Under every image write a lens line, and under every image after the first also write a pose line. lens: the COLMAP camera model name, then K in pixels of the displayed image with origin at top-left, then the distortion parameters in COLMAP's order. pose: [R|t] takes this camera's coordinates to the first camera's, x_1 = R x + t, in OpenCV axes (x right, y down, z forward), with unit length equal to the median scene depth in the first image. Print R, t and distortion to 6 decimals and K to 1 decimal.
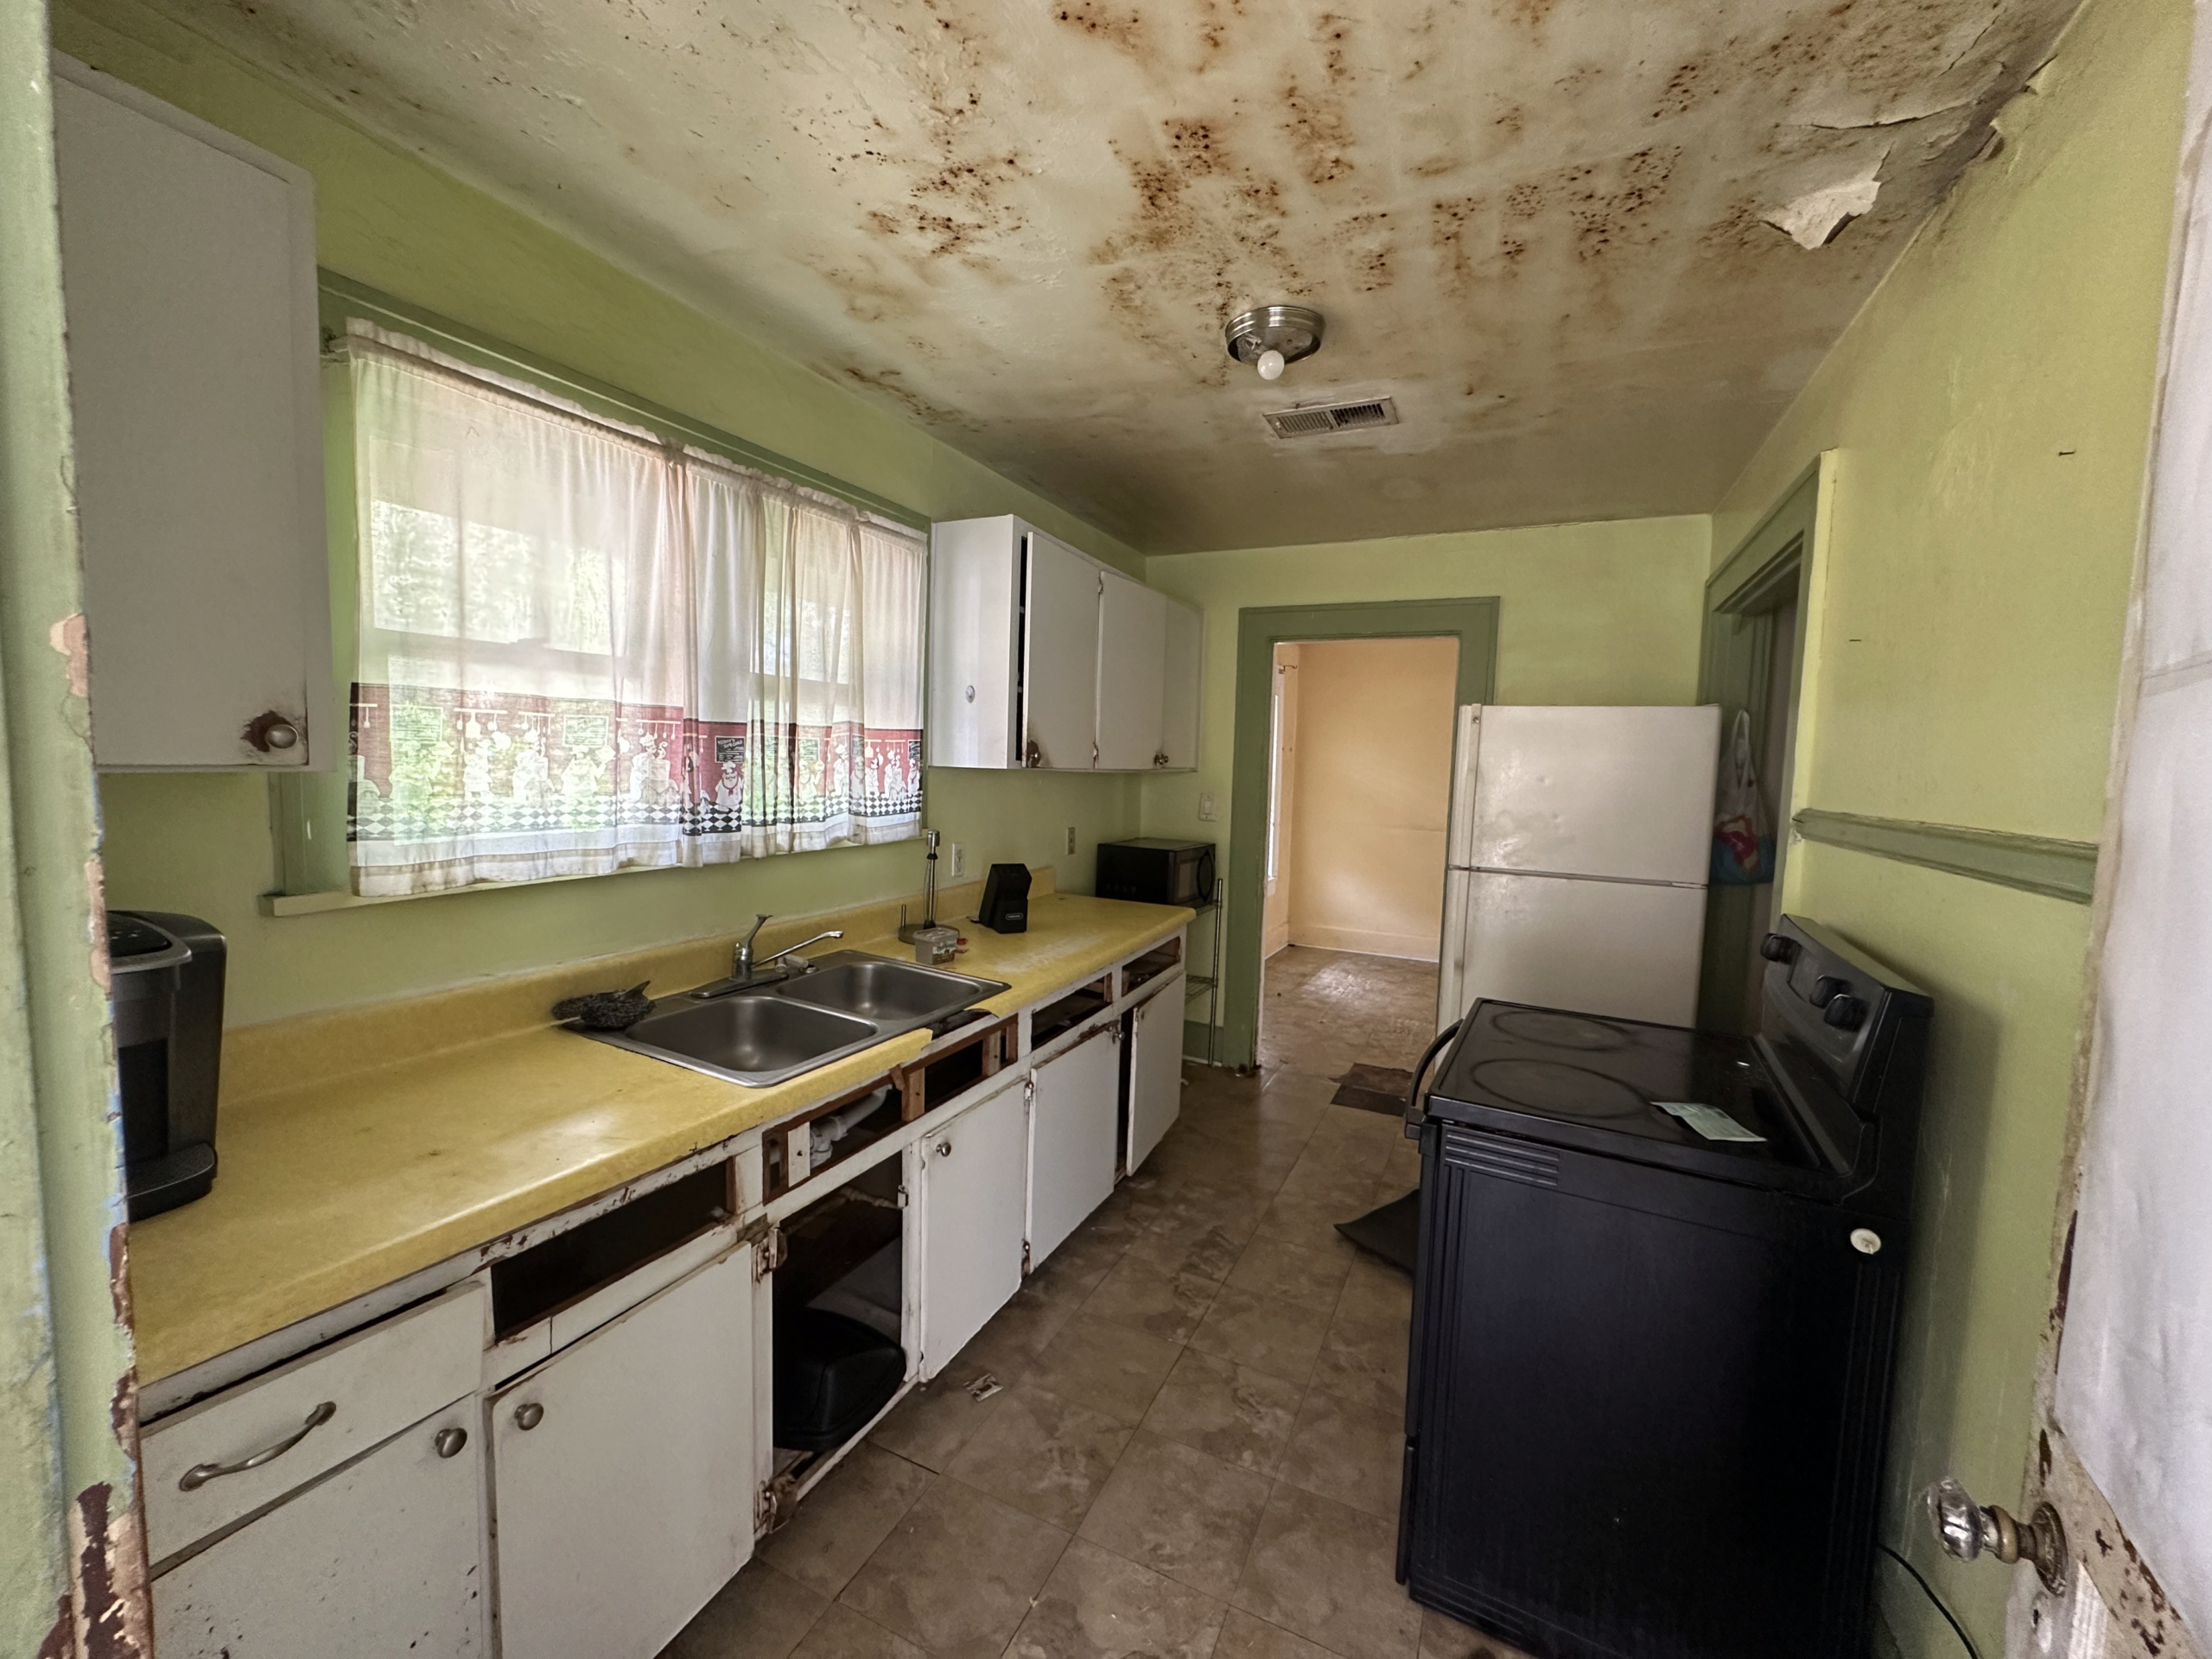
lens RADIAL K [[881.1, 0, 1112.8], [0, 881.1, 834.5], [0, 0, 1]] dist [-0.007373, 0.001626]
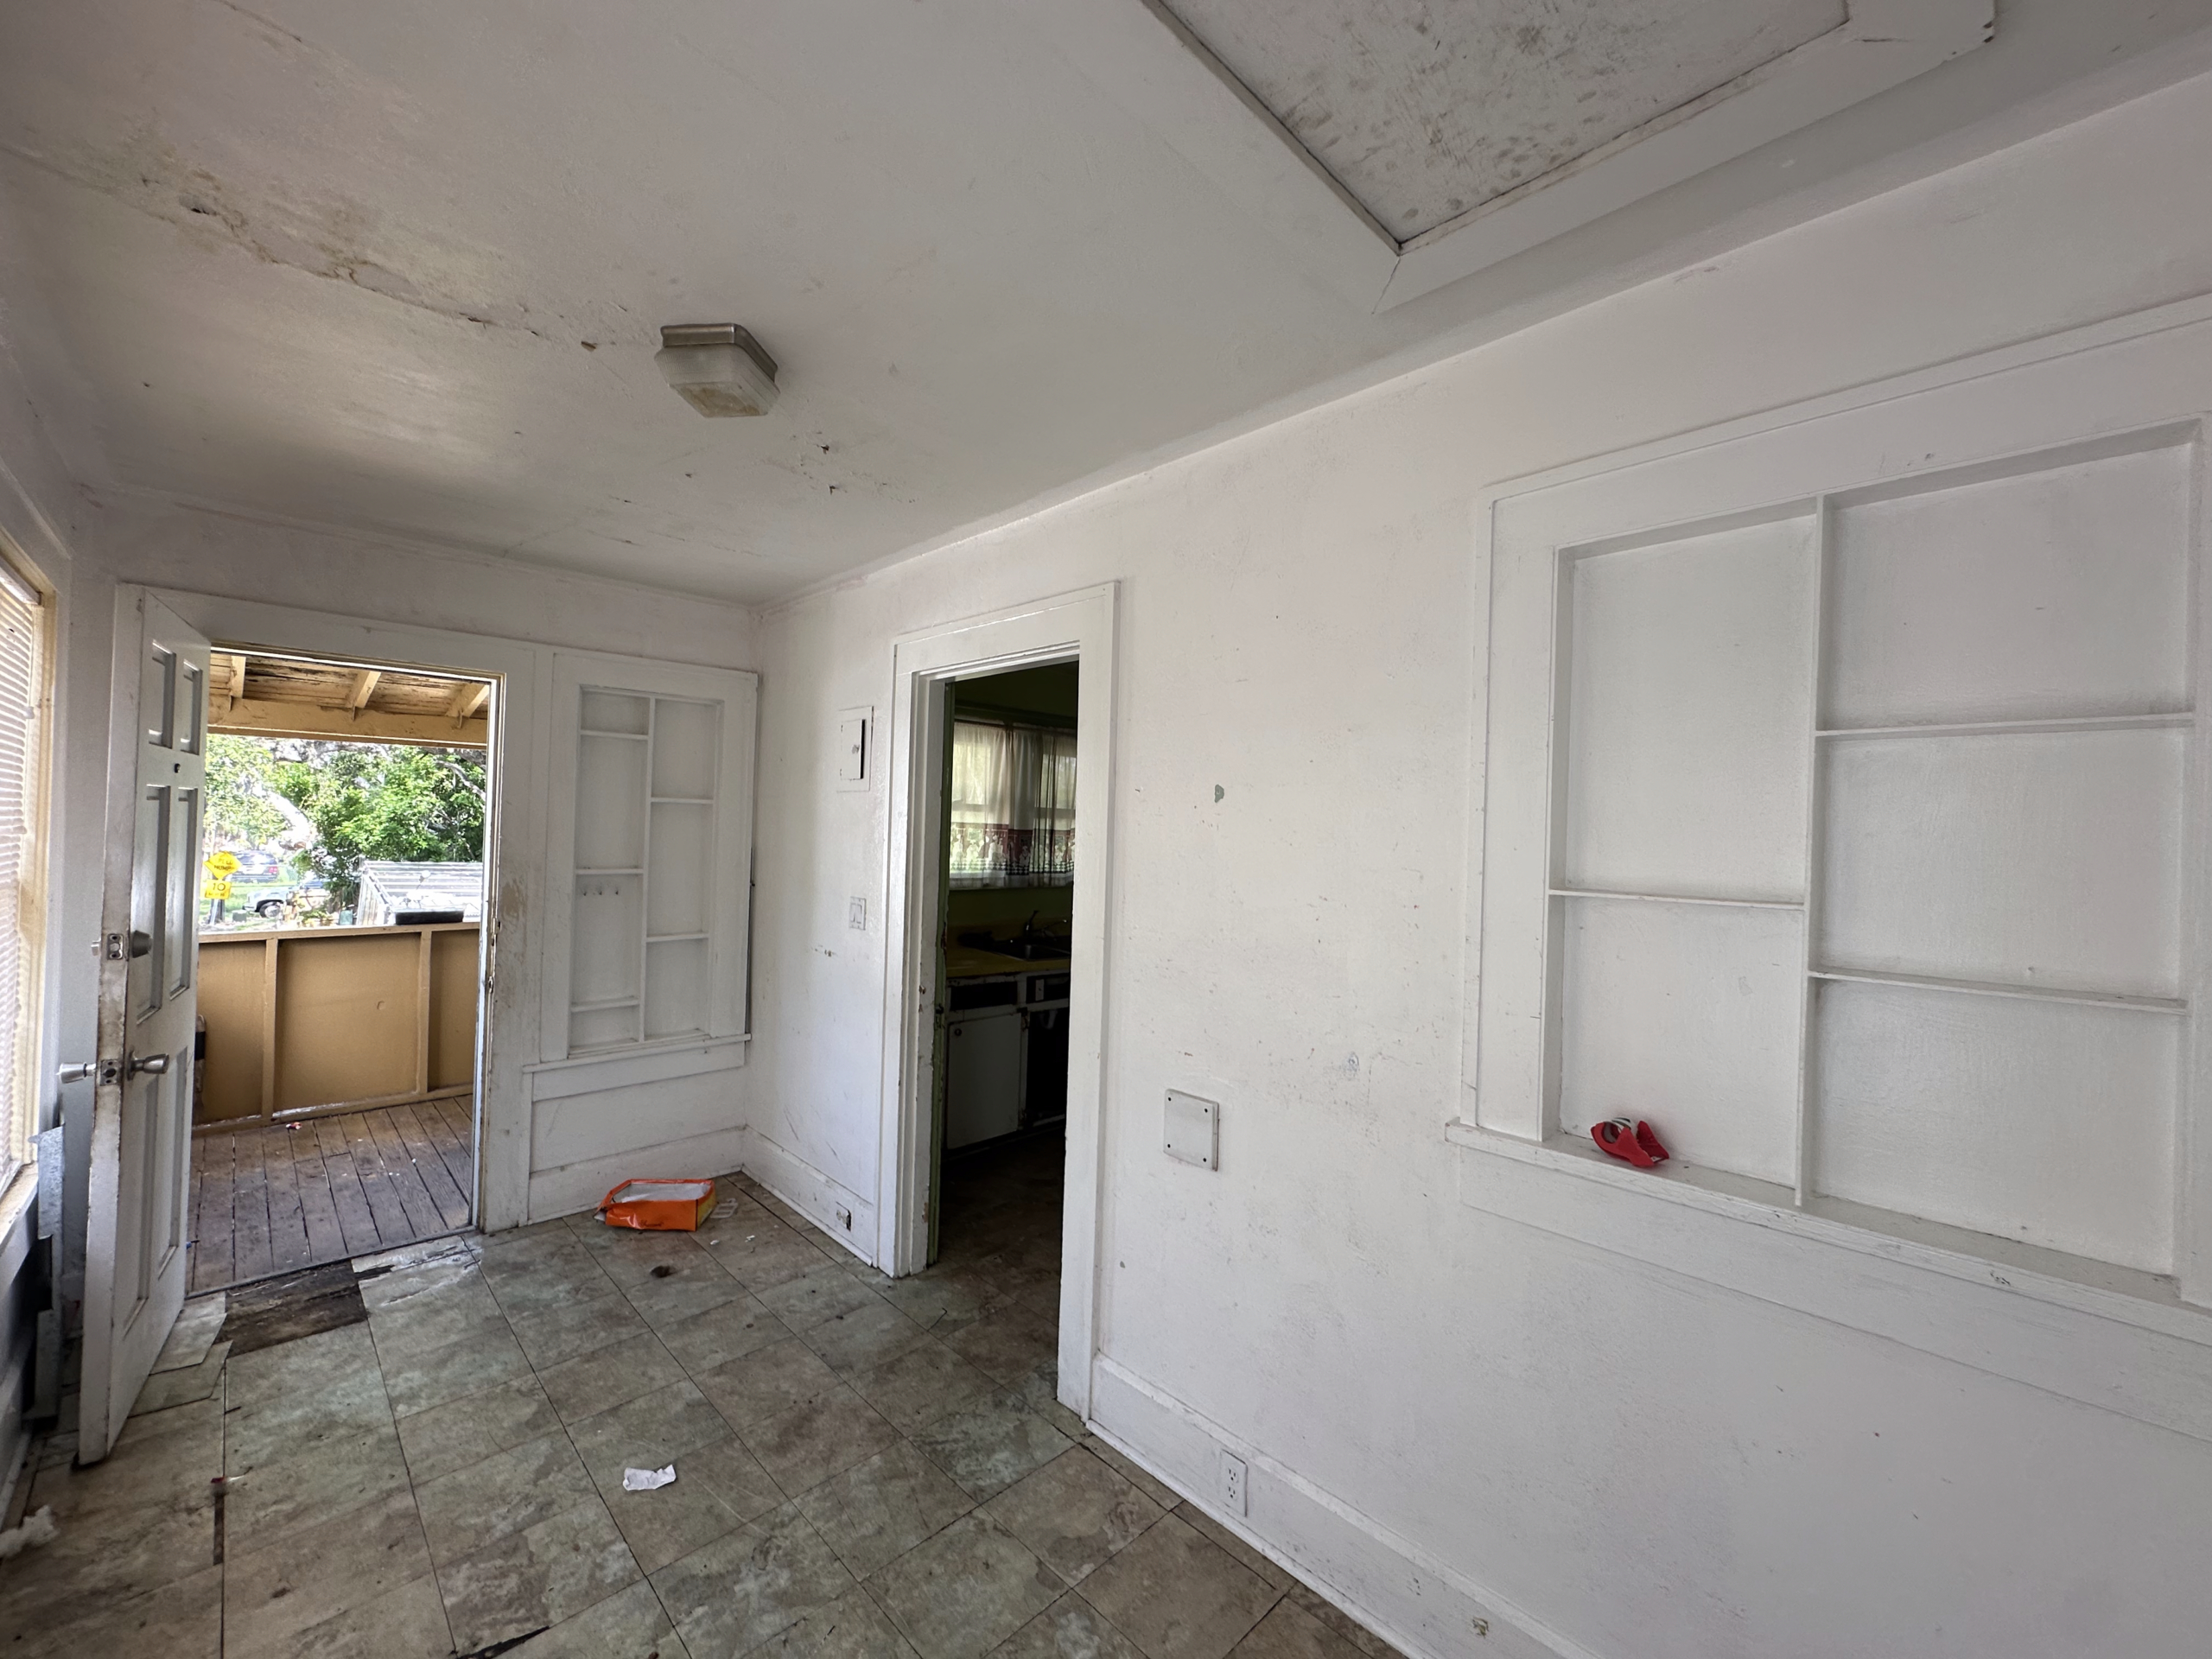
lens RADIAL K [[881.1, 0, 1104.5], [0, 881.1, 828.2], [0, 0, 1]] dist [-0.007373, 0.001626]
pose [[0.940550, 0.000945, -0.339653, 0.698804], [-0.035115, 0.994908, -0.094471, 0.106381], [0.337834, 0.100782, 0.935794, -1.413239]]
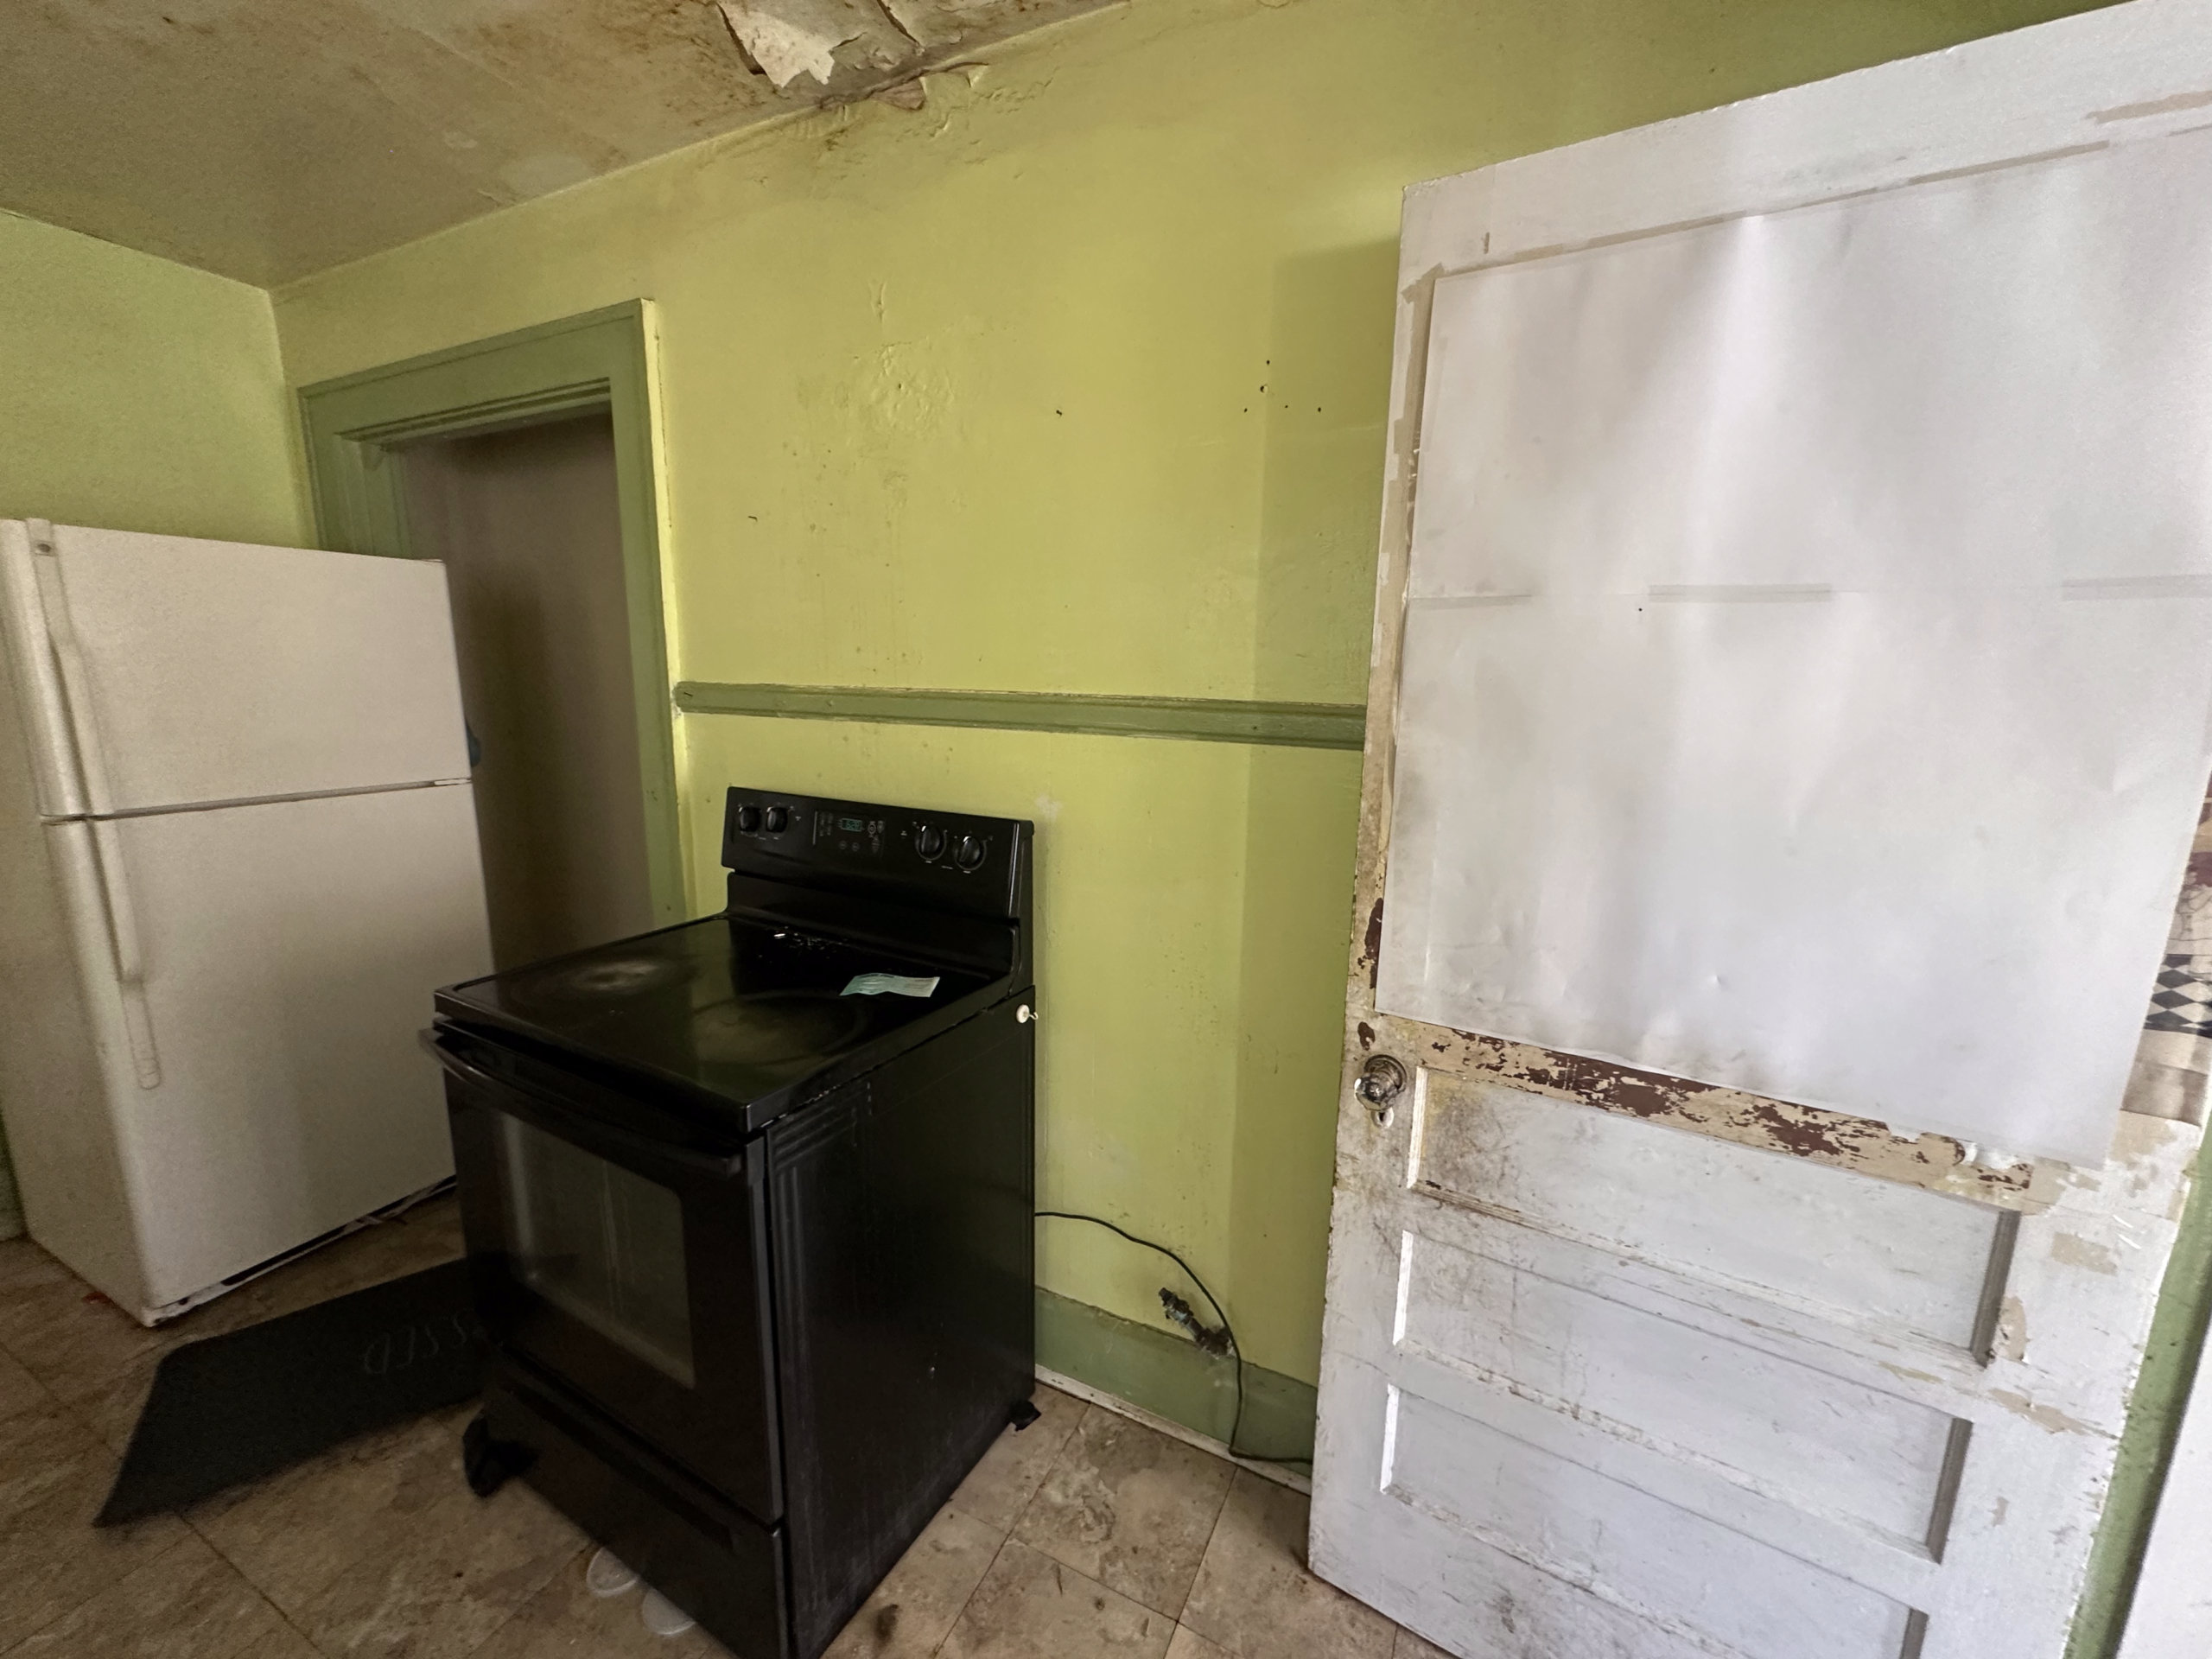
lens RADIAL K [[881.1, 0, 1110.5], [0, 881.1, 830.1], [0, 0, 1]] dist [-0.007373, 0.001626]
pose [[0.020972, -0.214256, 0.976552, -0.214845], [0.068472, 0.974782, 0.212397, -0.043469], [-0.997433, 0.062412, 0.035114, 0.481416]]
